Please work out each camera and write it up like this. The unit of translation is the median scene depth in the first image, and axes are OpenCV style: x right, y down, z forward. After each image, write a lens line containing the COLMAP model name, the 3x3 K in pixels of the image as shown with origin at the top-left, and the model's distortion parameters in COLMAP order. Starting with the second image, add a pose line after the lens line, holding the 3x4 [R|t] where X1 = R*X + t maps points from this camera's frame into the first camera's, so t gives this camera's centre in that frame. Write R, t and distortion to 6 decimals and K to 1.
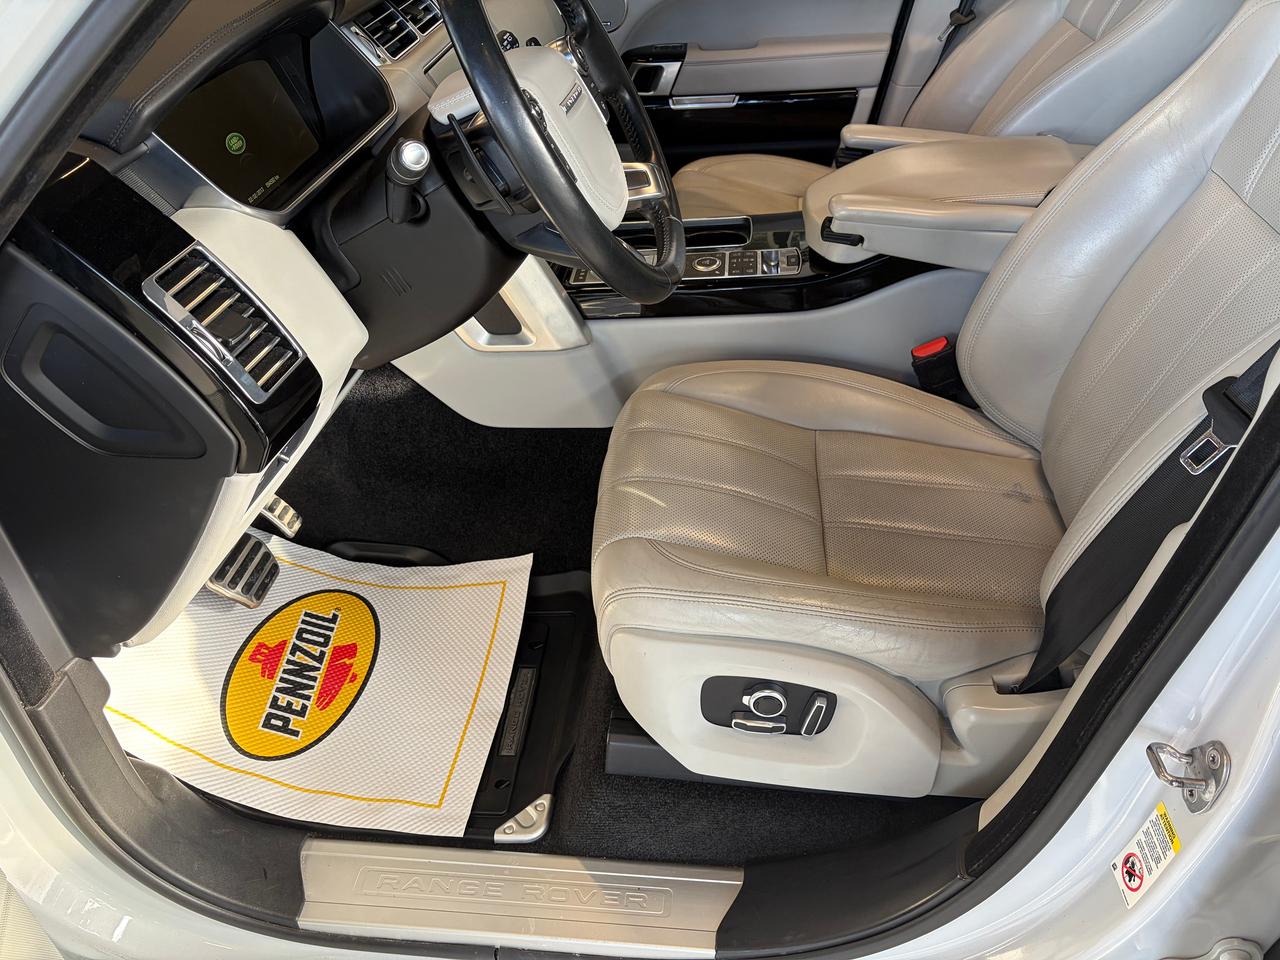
lens RADIAL K [[972.2, 0, 633.1], [0, 972.2, 481.5], [0, 0, 1]] dist [0.033267, -0.033464]
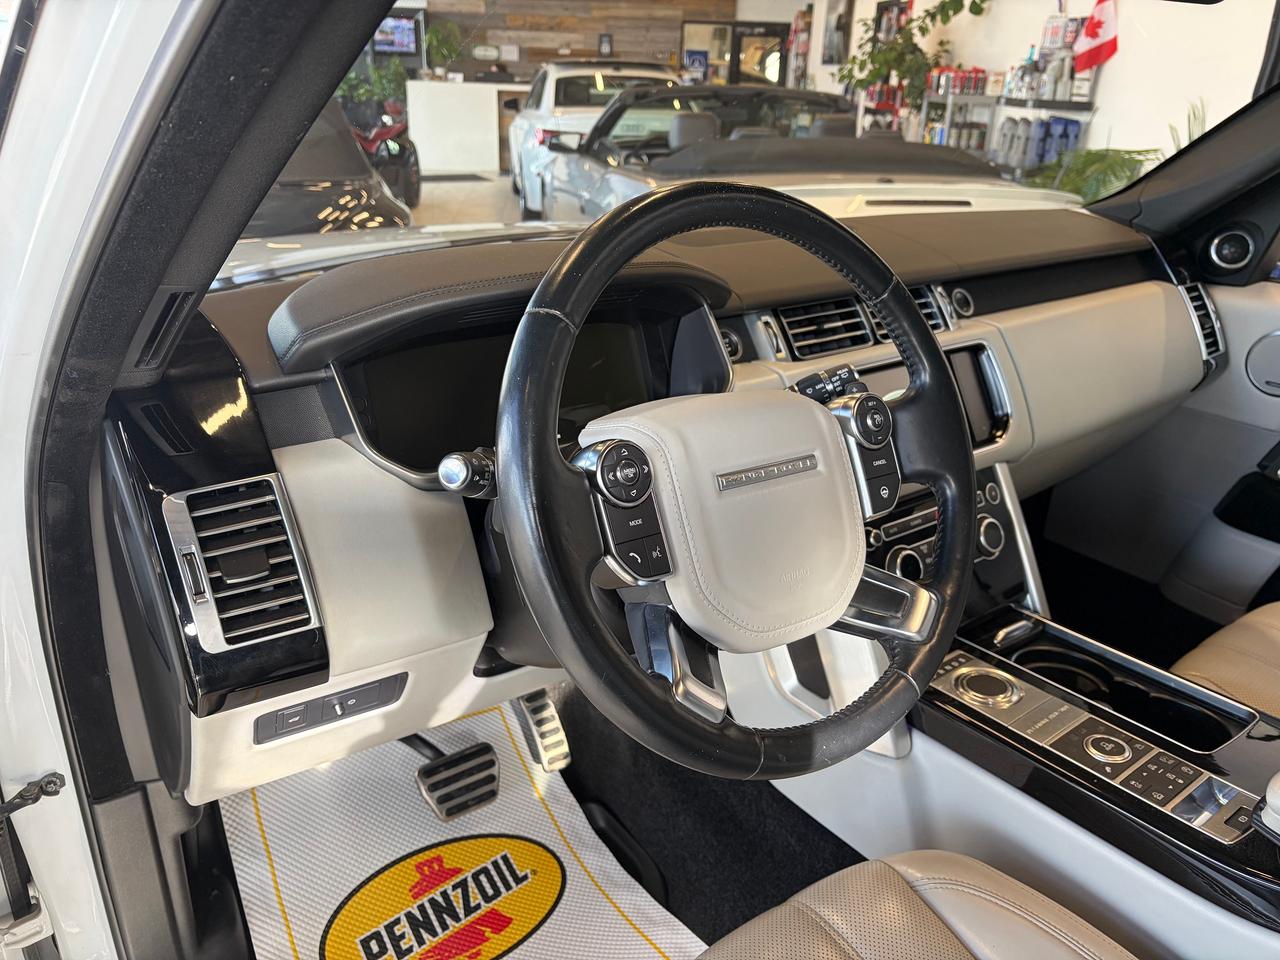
lens RADIAL K [[972.2, 0, 641.5], [0, 972.2, 486.9], [0, 0, 1]] dist [0.033267, -0.033464]
pose [[0.670962, 0.349714, -0.653843, 0.241843], [-0.481122, 0.876296, -0.025024, -0.217184], [0.564209, 0.331368, 0.756217, 0.270941]]
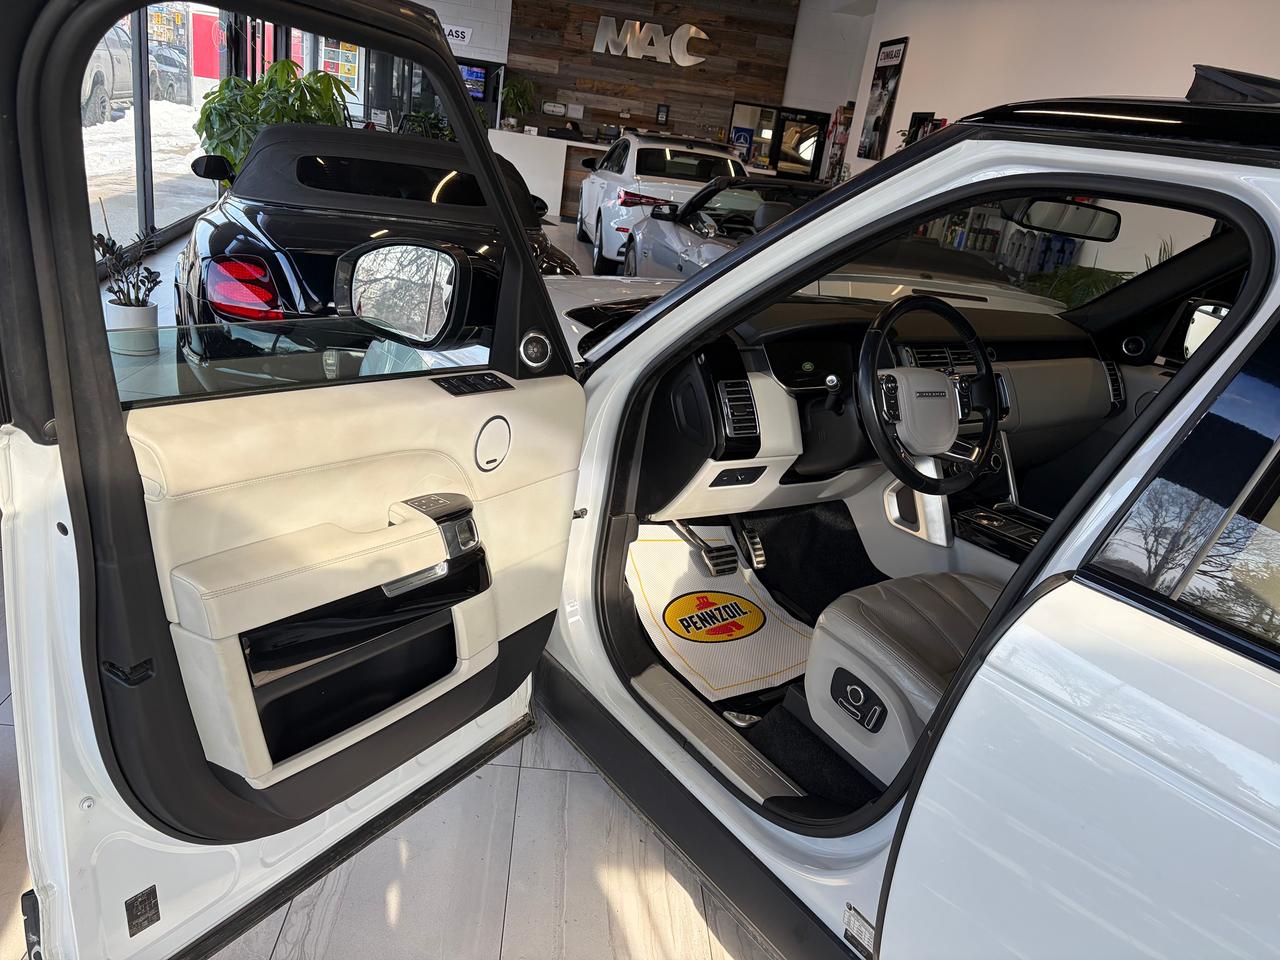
lens RADIAL K [[972.2, 0, 631.6], [0, 972.2, 485.2], [0, 0, 1]] dist [0.033267, -0.033464]
pose [[0.636175, 0.392250, -0.664395, 0.697840], [-0.576274, 0.814156, -0.071131, 0.205567], [0.513020, 0.428125, 0.743989, -0.580073]]
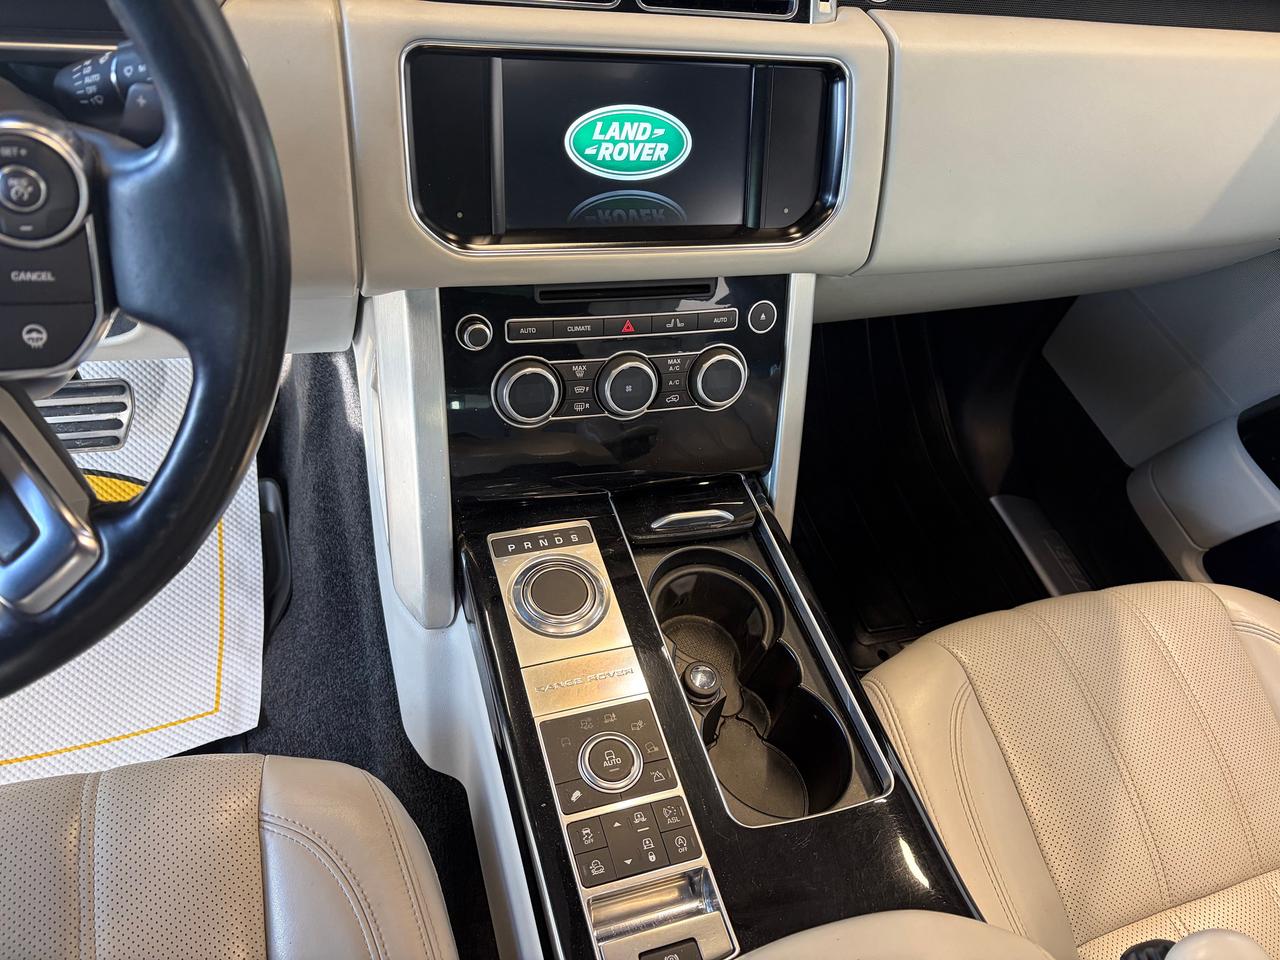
lens RADIAL K [[972.2, 0, 640.1], [0, 972.2, 488.0], [0, 0, 1]] dist [0.033267, -0.033464]
pose [[0.373330, 0.781043, -0.500597, 0.211319], [-0.704560, 0.589750, 0.394702, -0.494180], [0.603506, 0.205346, 0.770463, 0.658260]]
